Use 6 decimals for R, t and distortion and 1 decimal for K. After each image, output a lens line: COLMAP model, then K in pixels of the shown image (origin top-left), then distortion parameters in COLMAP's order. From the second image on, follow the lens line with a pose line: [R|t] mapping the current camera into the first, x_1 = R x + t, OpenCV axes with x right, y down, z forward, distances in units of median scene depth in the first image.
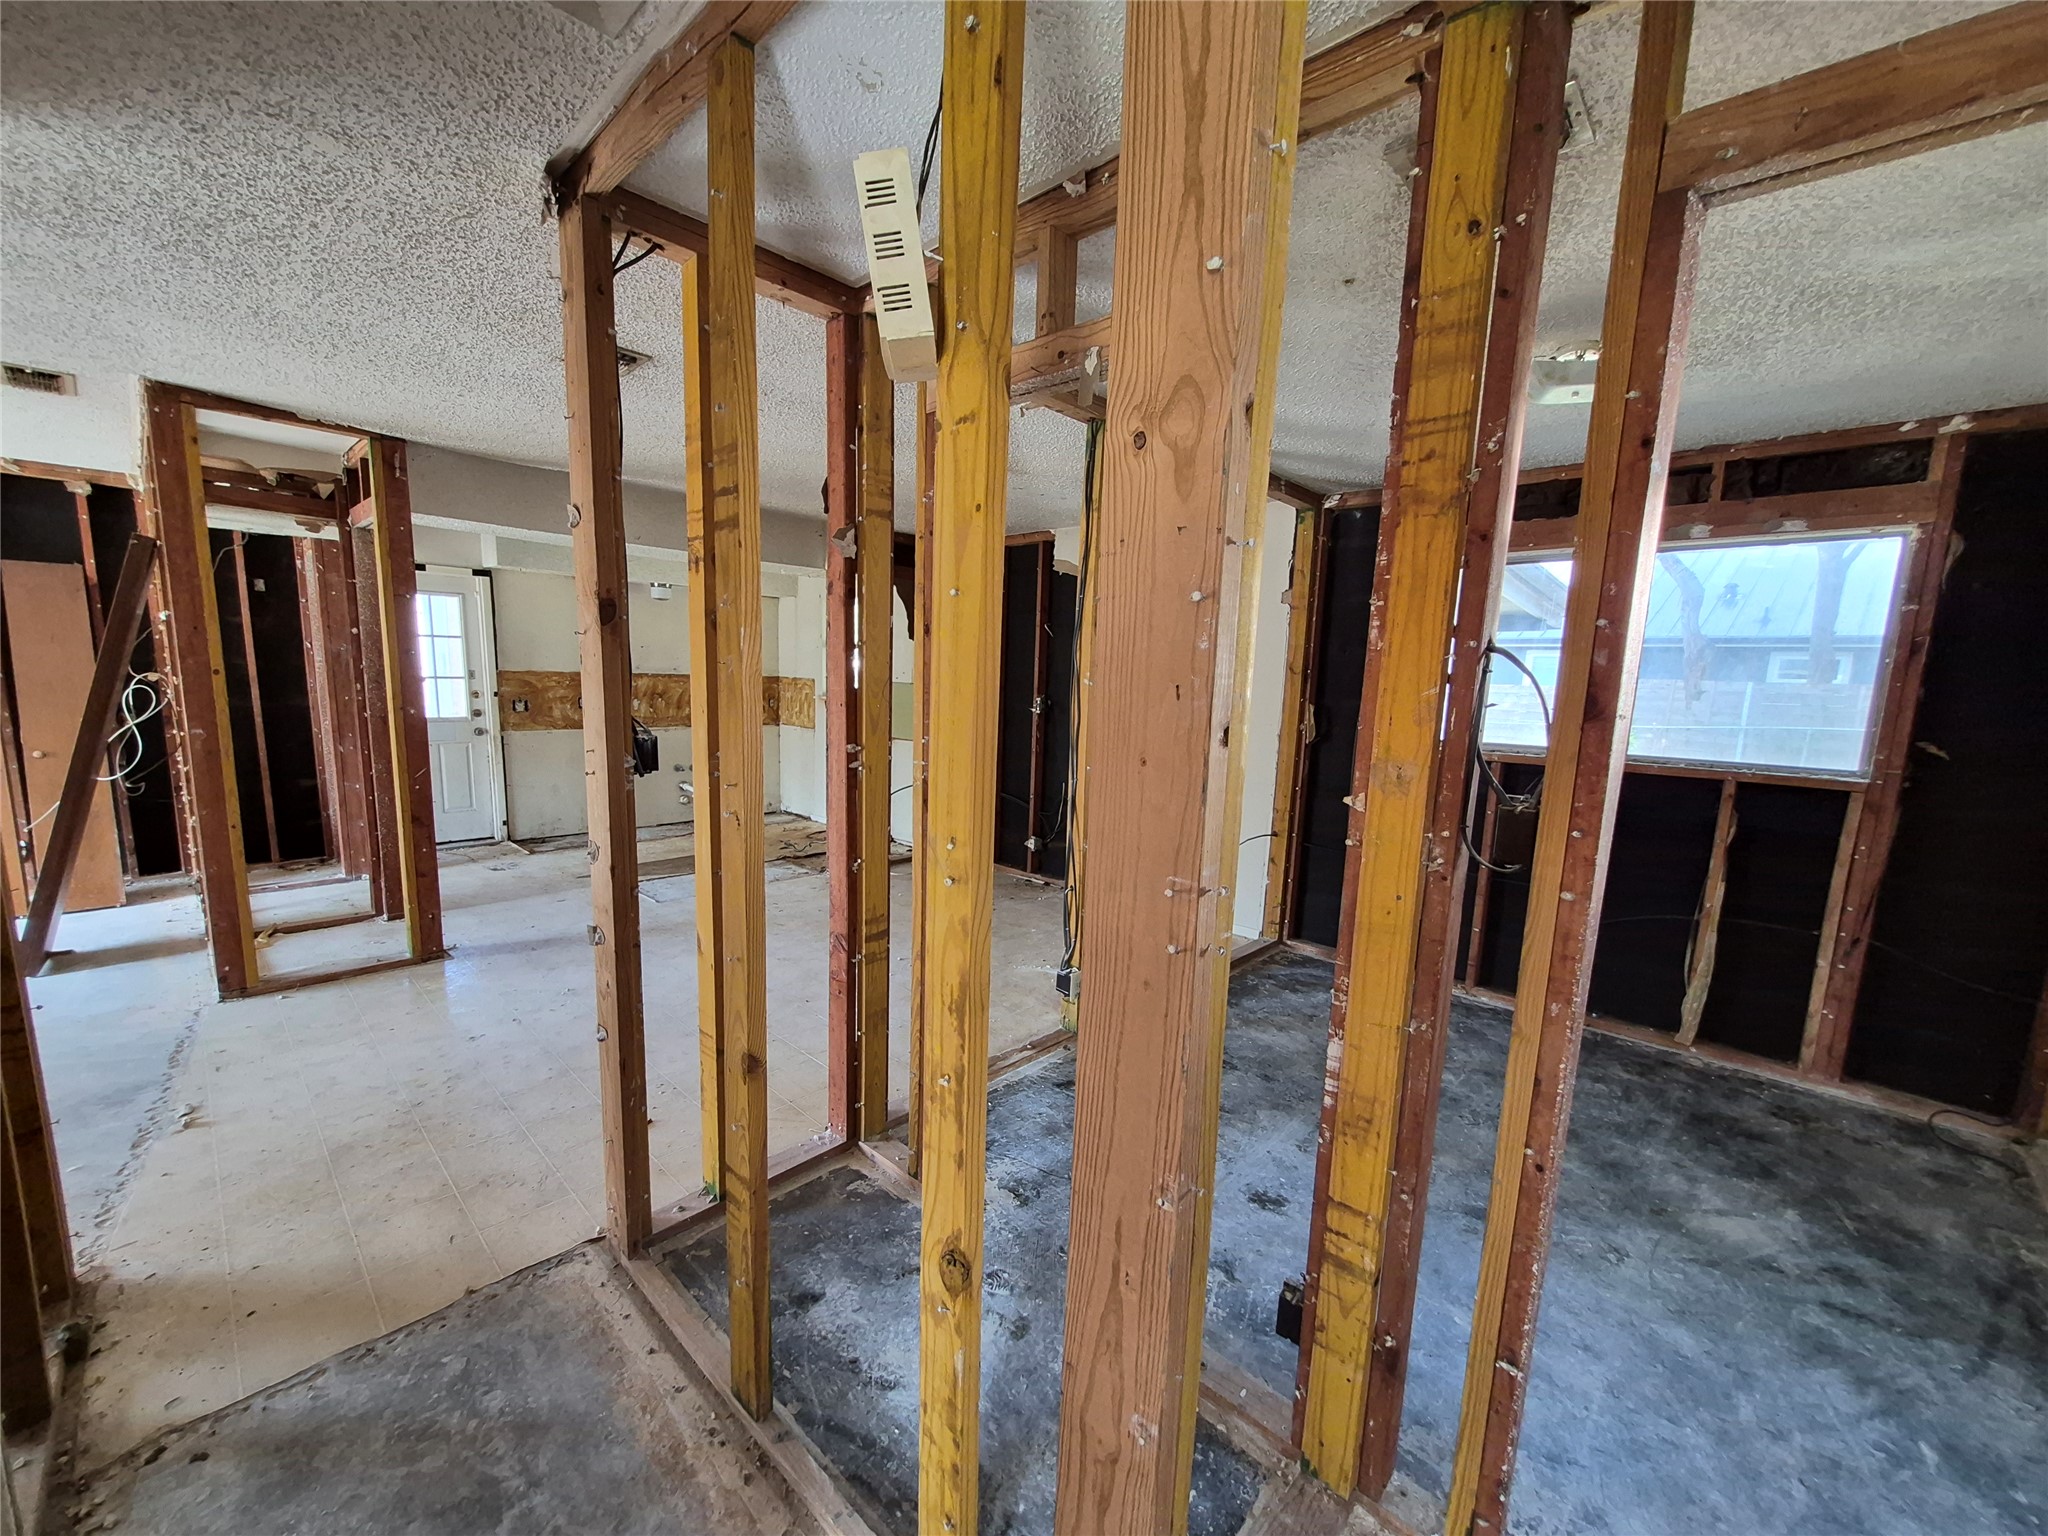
lens RADIAL K [[811.5, 0, 1023.1], [0, 811.5, 790.7], [0, 0, 1]] dist [0.010231, 0.000344]
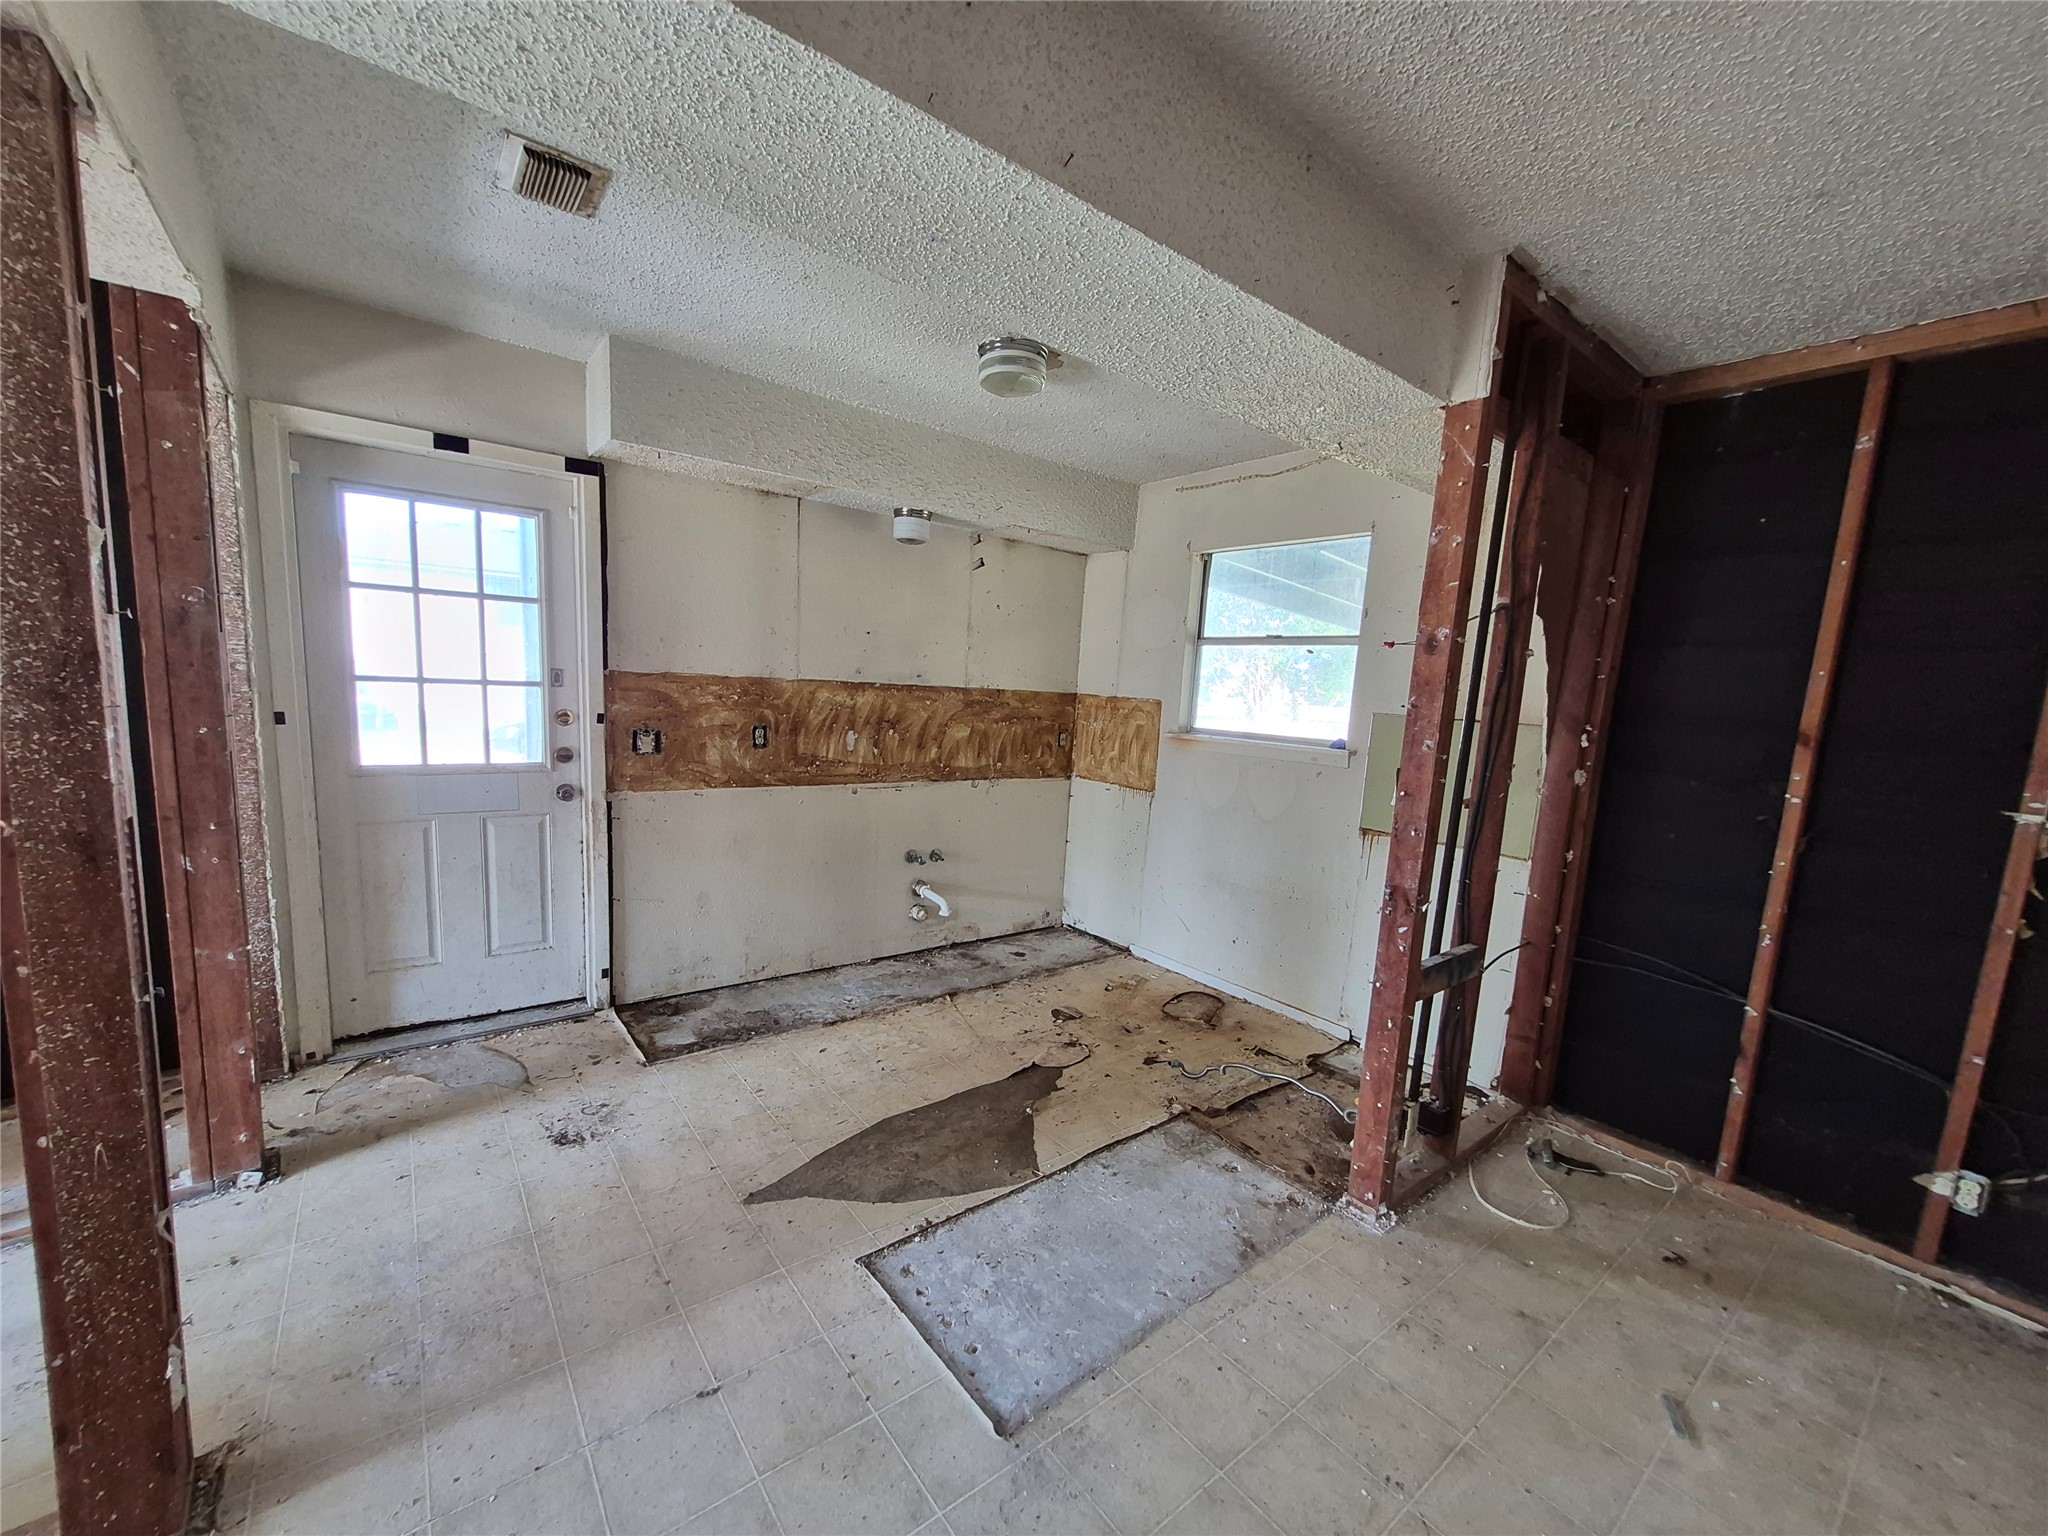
lens RADIAL K [[798.2, 0, 1024.3], [0, 798.2, 793.1], [0, 0, 1]] dist [0.009252, -0.000303]
pose [[0.990105, 0.043131, -0.133534, -0.634436], [-0.045223, 0.998896, -0.012677, -0.152401], [0.132840, 0.018591, 0.990963, 1.078052]]
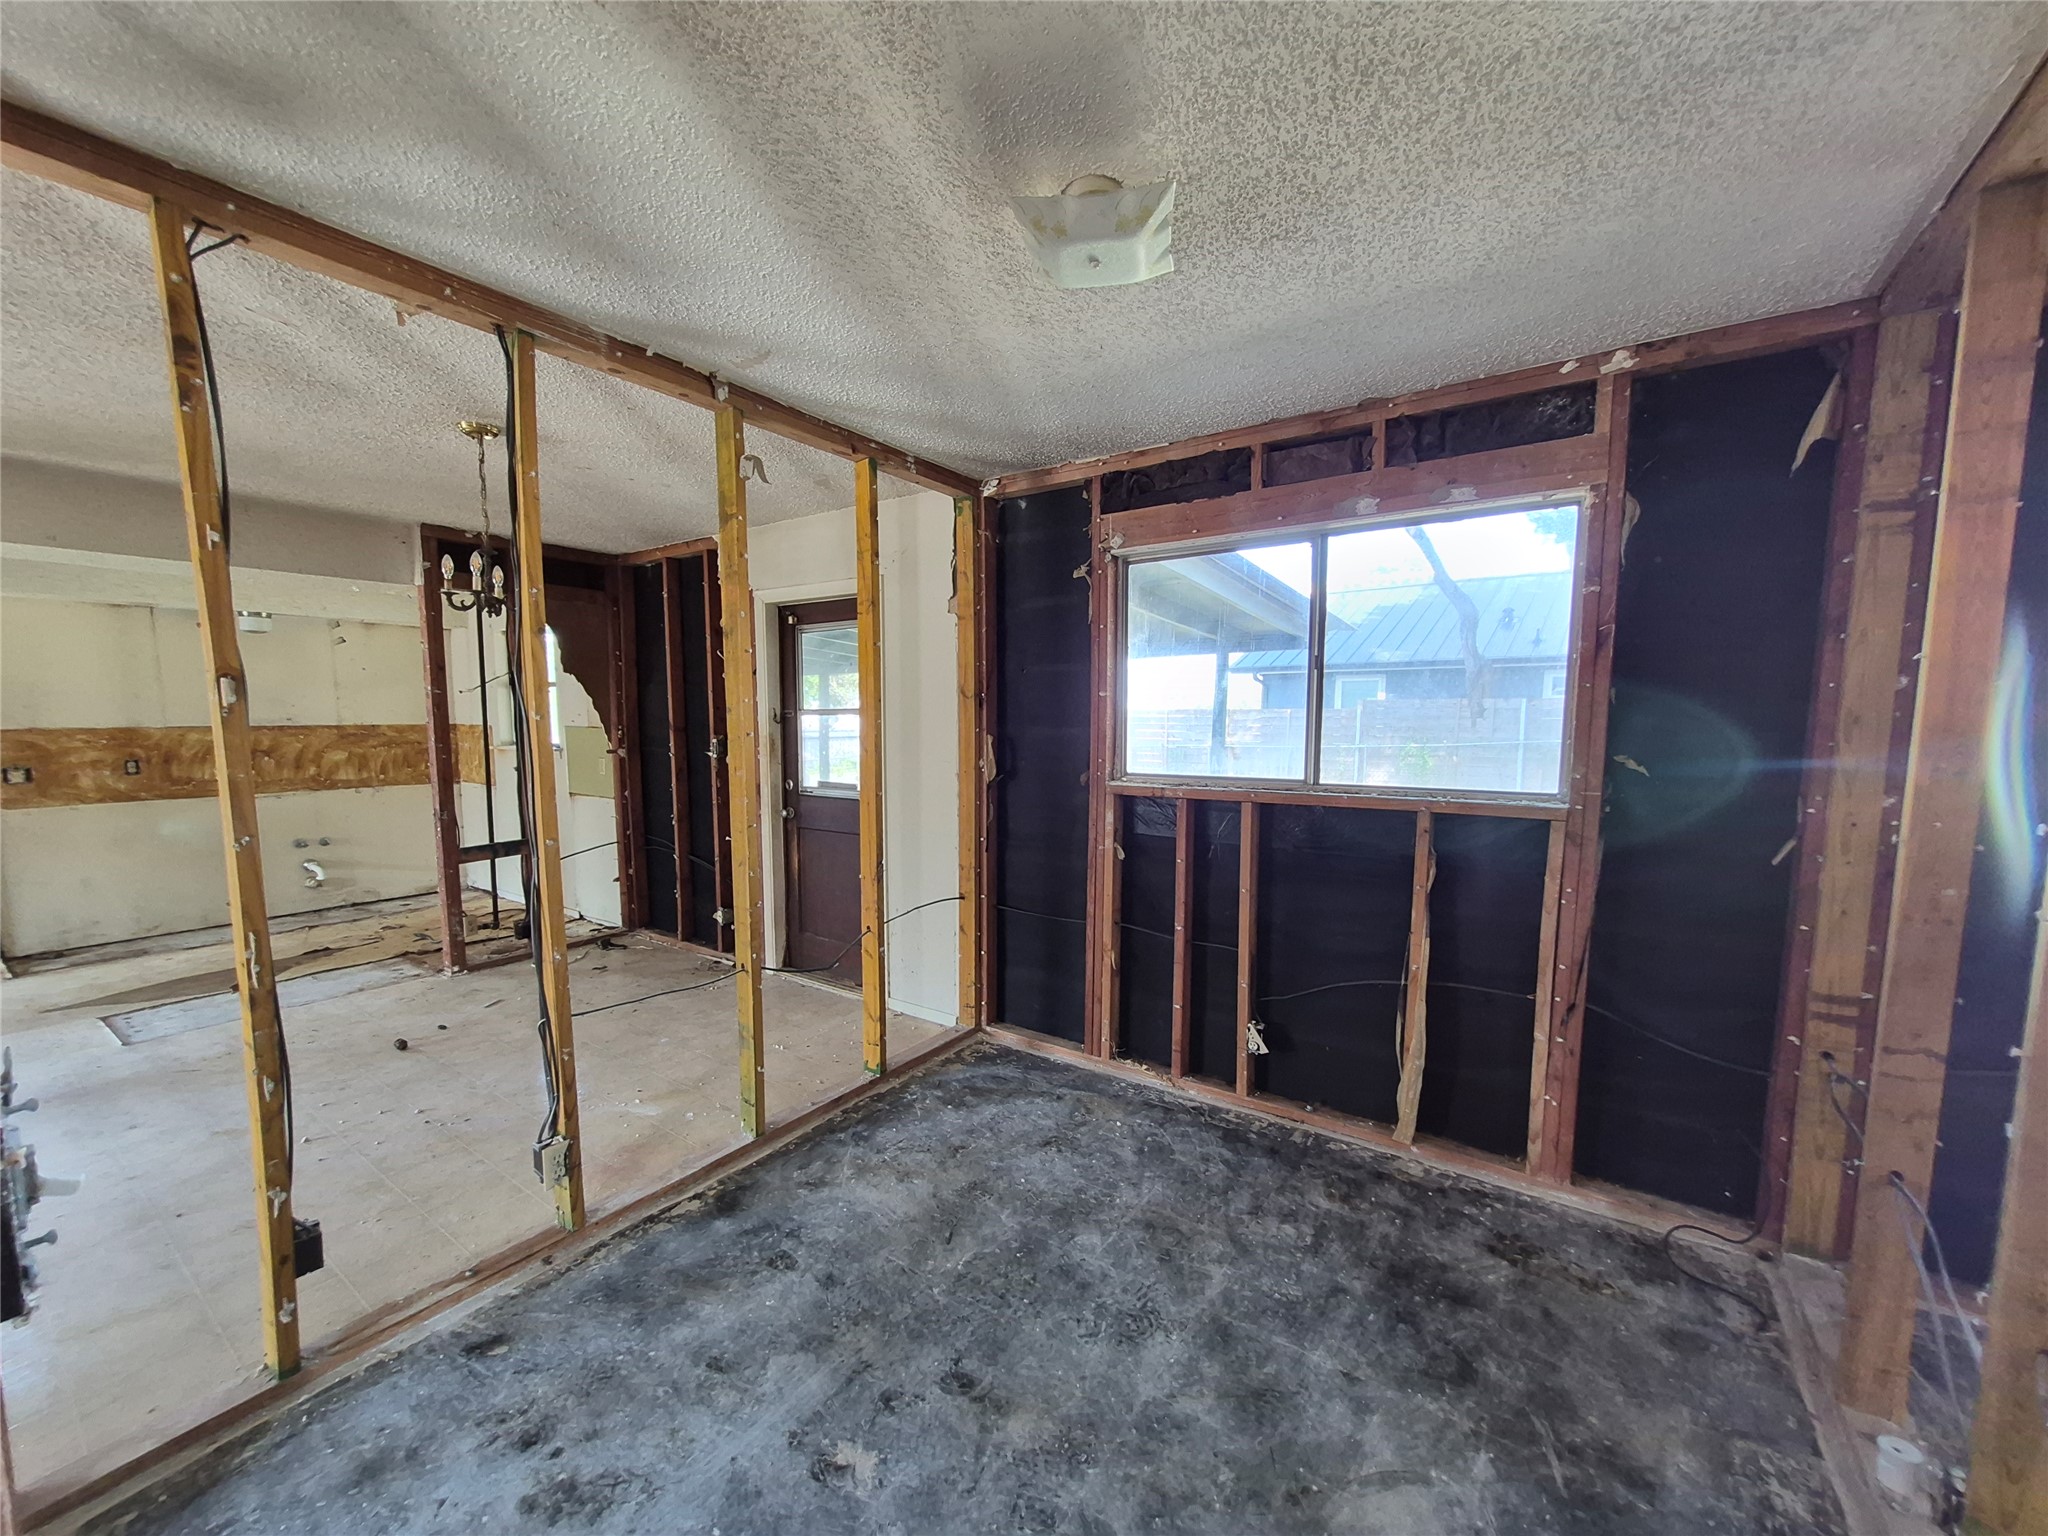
lens RADIAL K [[798.2, 0, 1024.3], [0, 798.2, 793.1], [0, 0, 1]] dist [0.009252, -0.000303]
pose [[0.989201, -0.046697, 0.138927, 0.376902], [0.052598, 0.997850, -0.039107, -0.020978], [-0.136802, 0.045992, 0.989530, 0.282026]]
